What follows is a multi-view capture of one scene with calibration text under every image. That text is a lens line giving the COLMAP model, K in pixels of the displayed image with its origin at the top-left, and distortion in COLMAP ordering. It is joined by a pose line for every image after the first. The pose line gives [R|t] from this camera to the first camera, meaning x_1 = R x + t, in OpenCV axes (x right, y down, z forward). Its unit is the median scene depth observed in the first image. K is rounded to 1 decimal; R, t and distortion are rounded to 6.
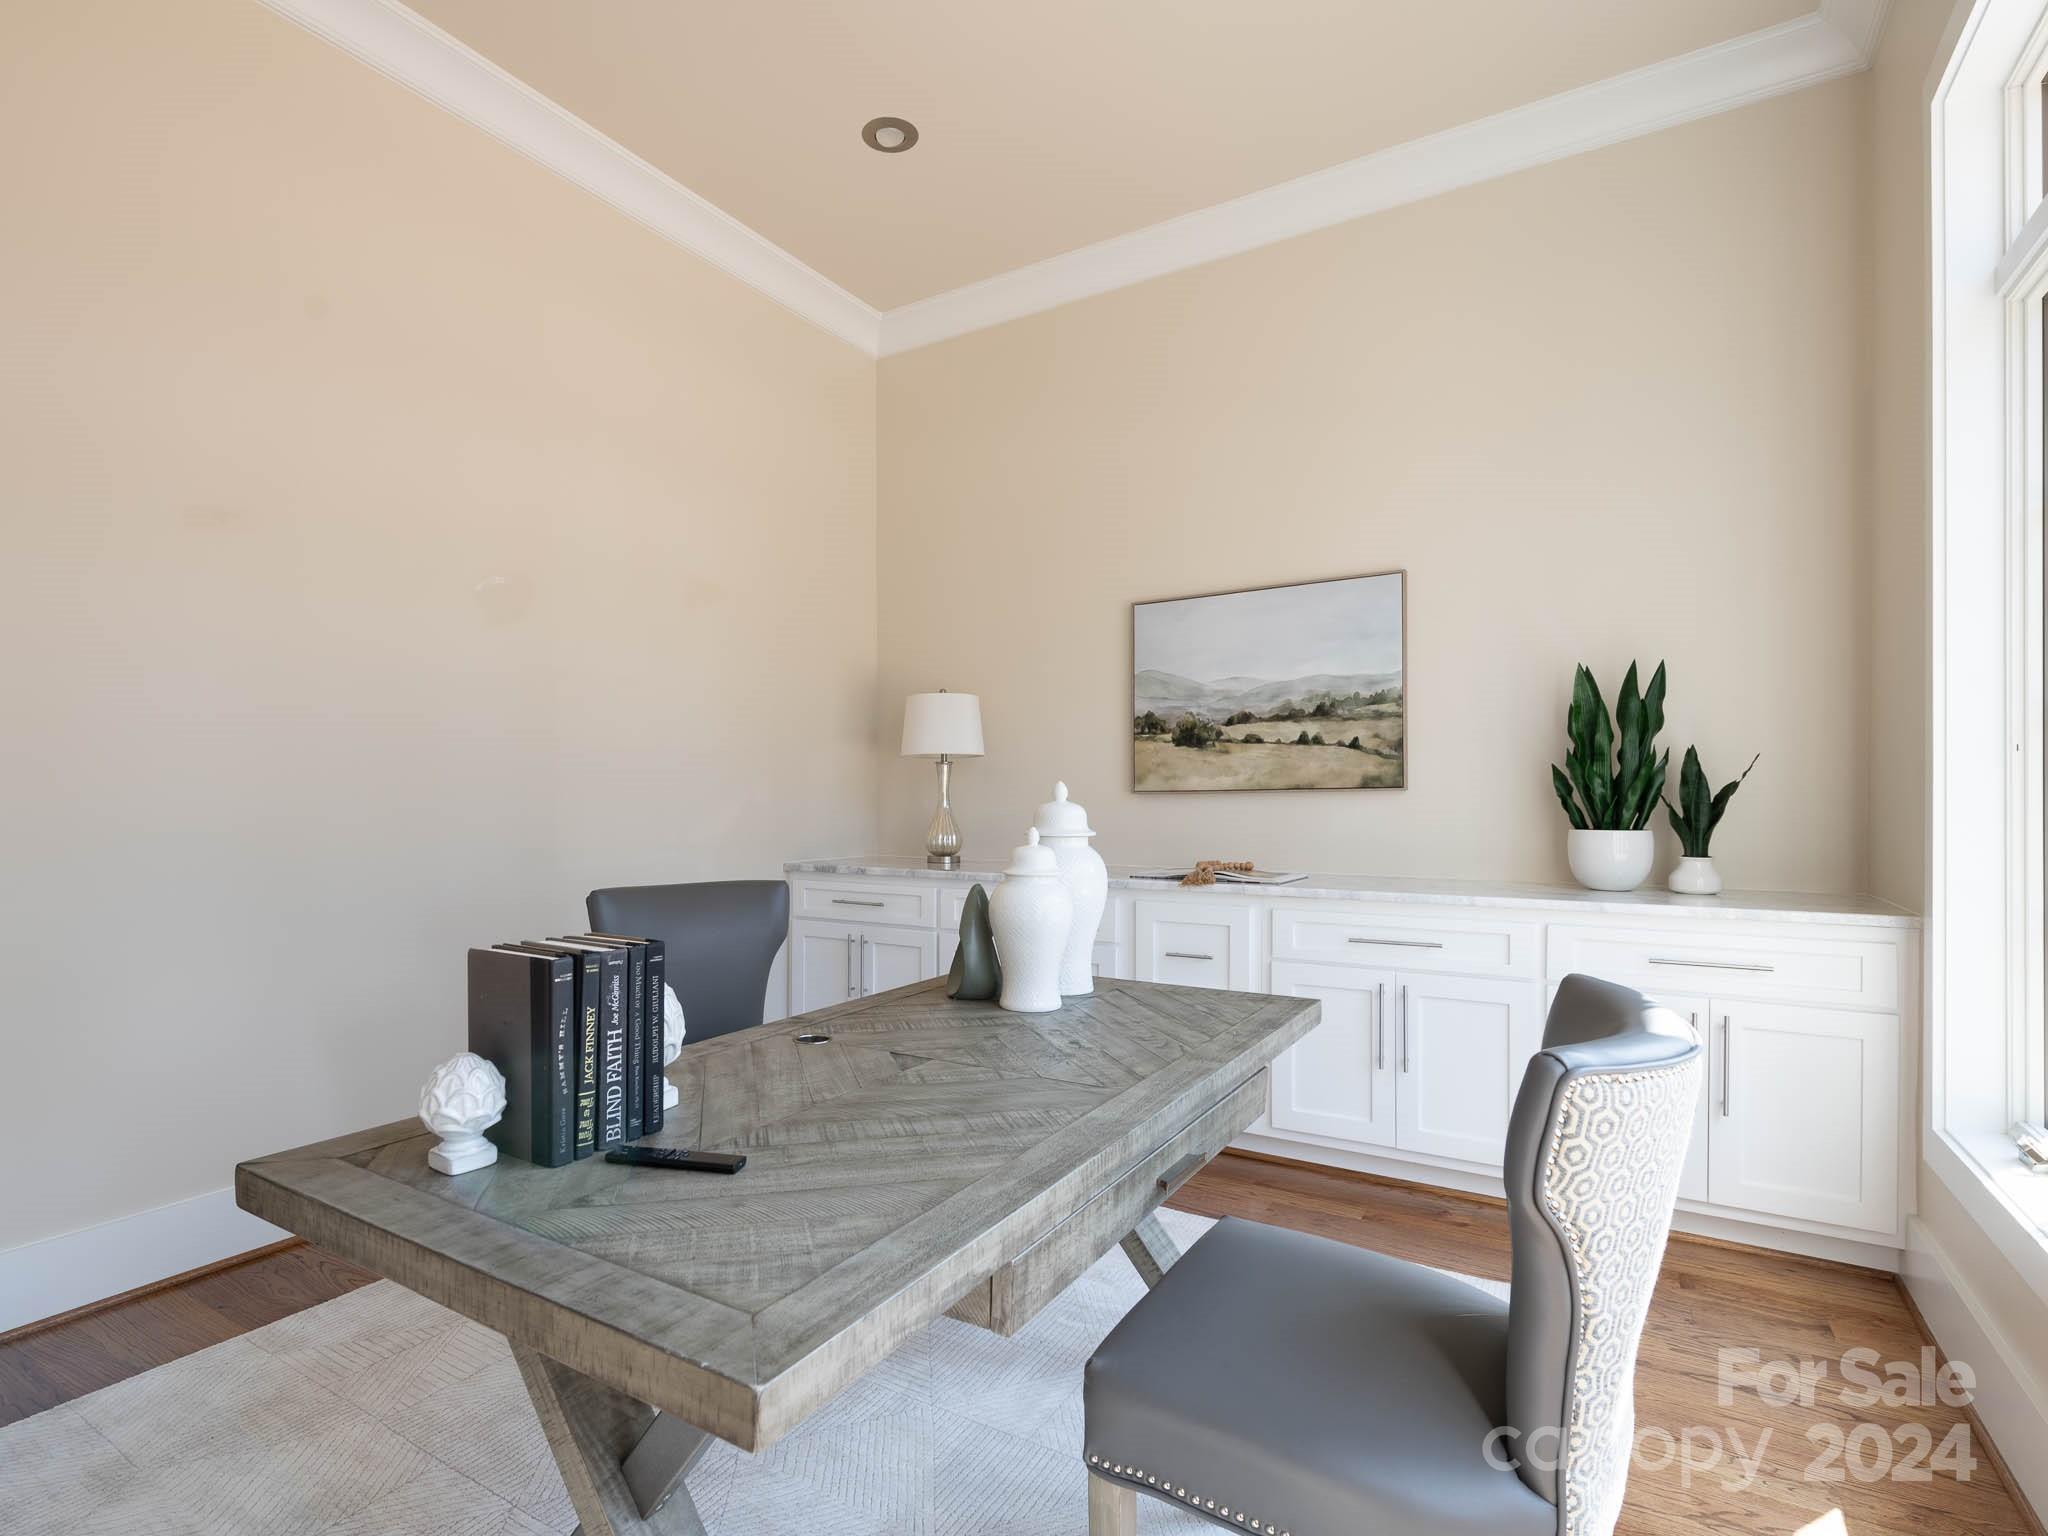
lens RADIAL K [[1012.8, 0, 1000.1], [0, 1012.8, 797.9], [0, 0, 1]] dist [-0.000050, -0.000344]
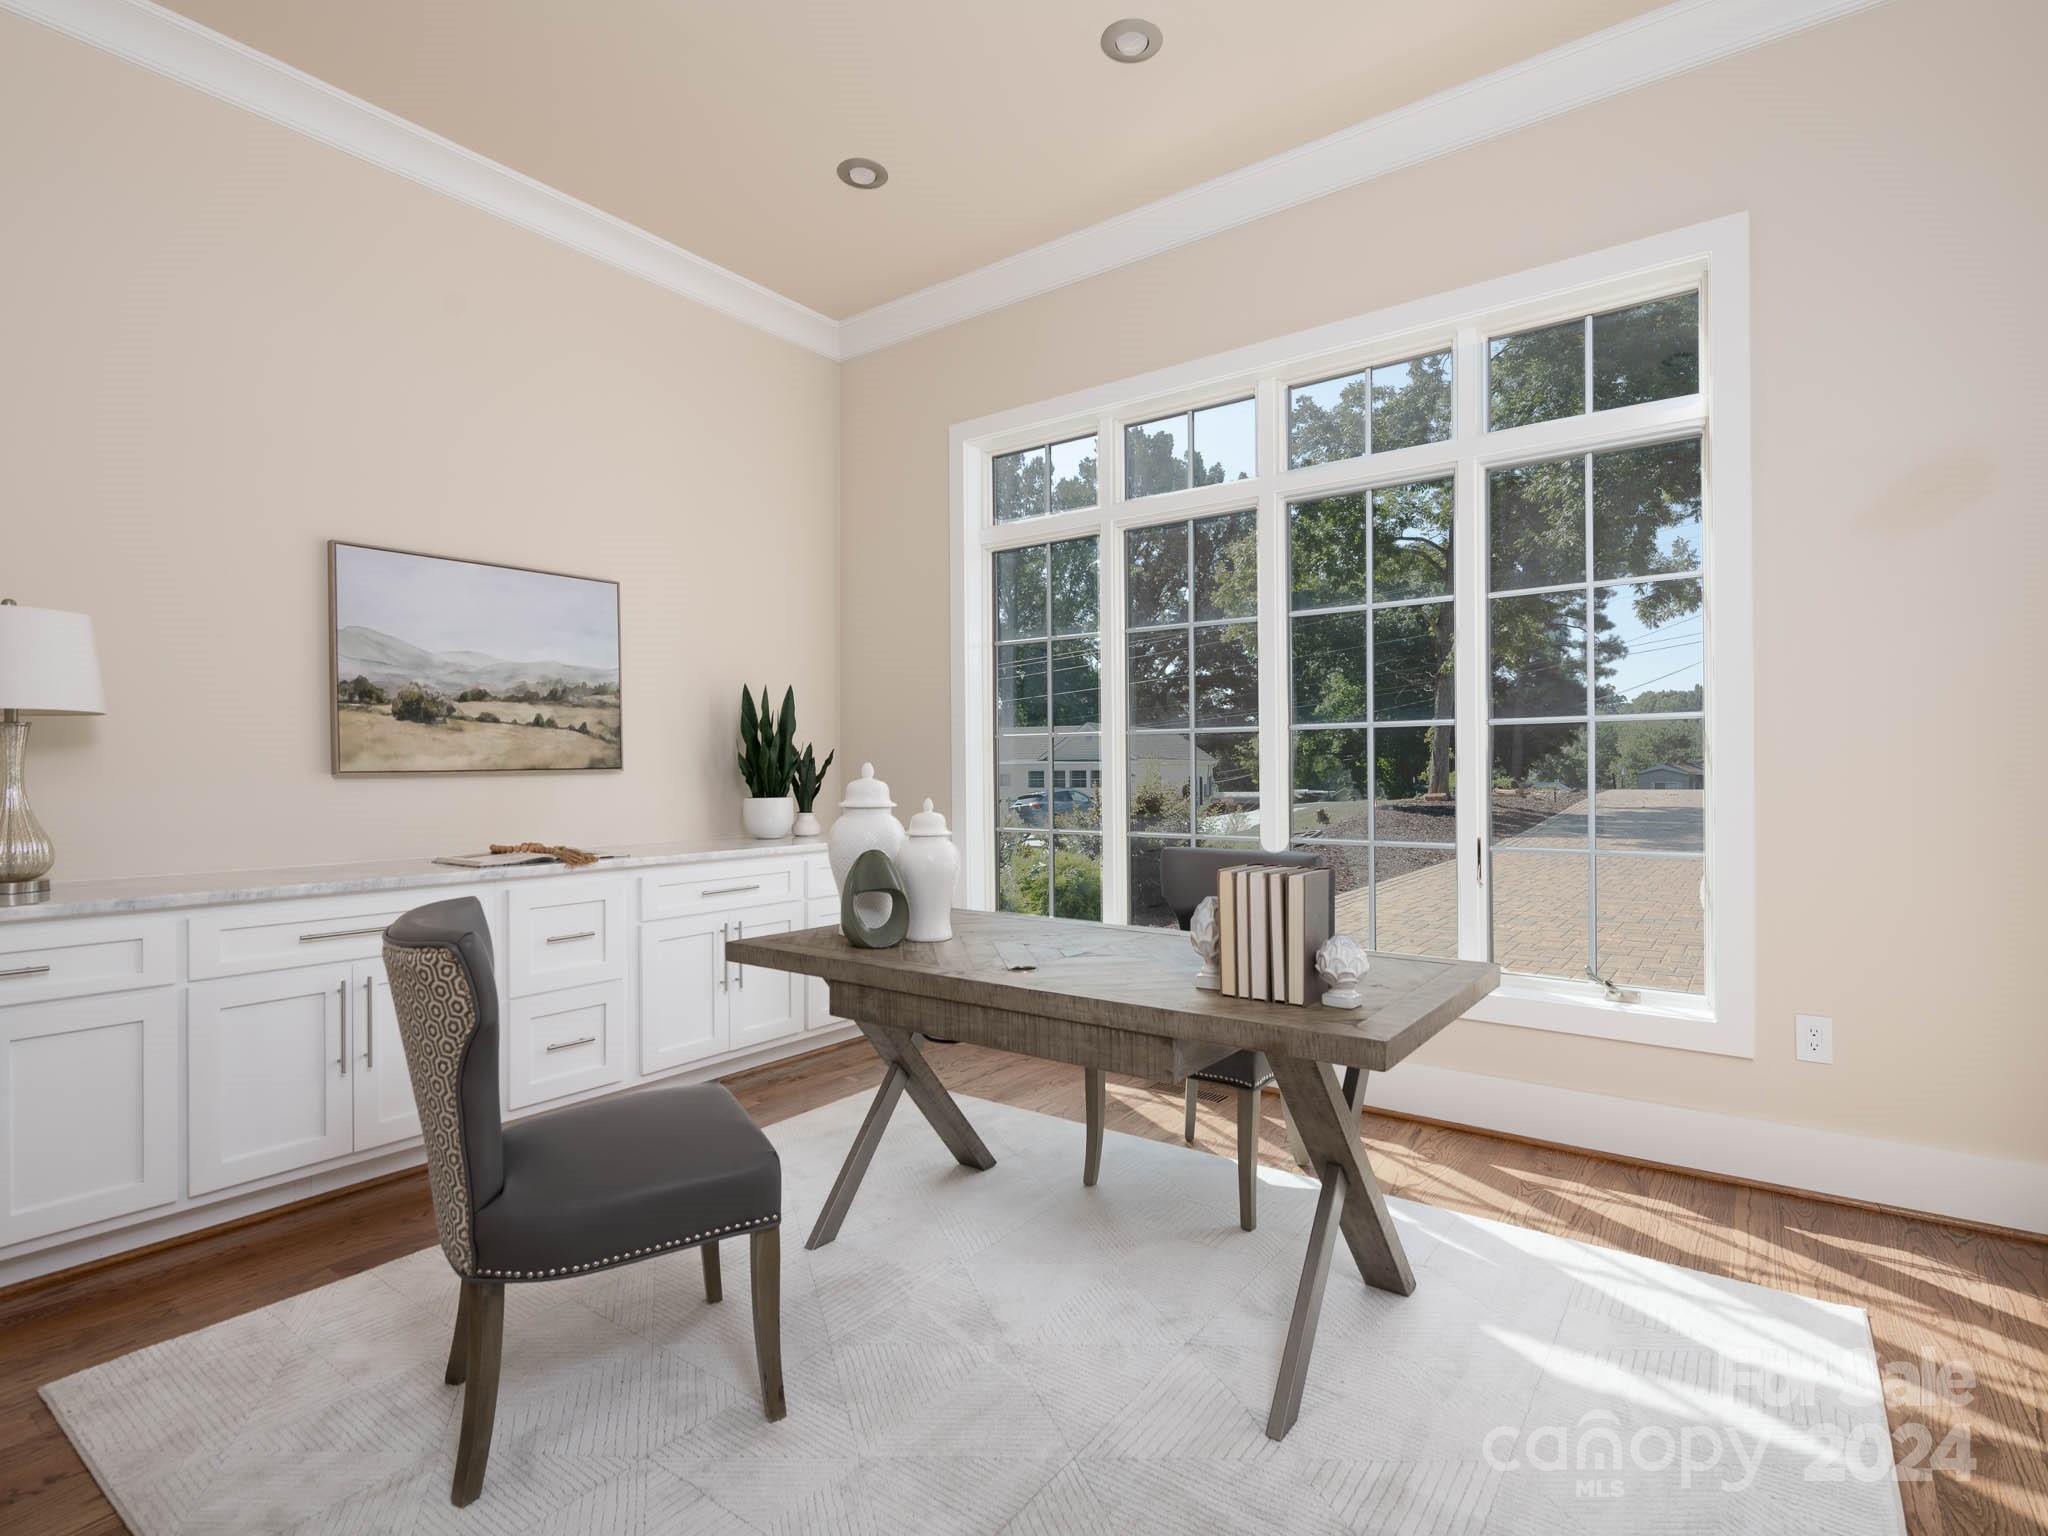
lens RADIAL K [[1012.8, 0, 1025.5], [0, 1012.8, 768.0], [0, 0, 1]] dist [-0.000050, -0.000344]
pose [[0.084580, 0.002847, 0.996413, -0.687178], [0.007199, 0.999968, -0.003468, -0.003251], [-0.996391, 0.007467, 0.084557, 0.415390]]
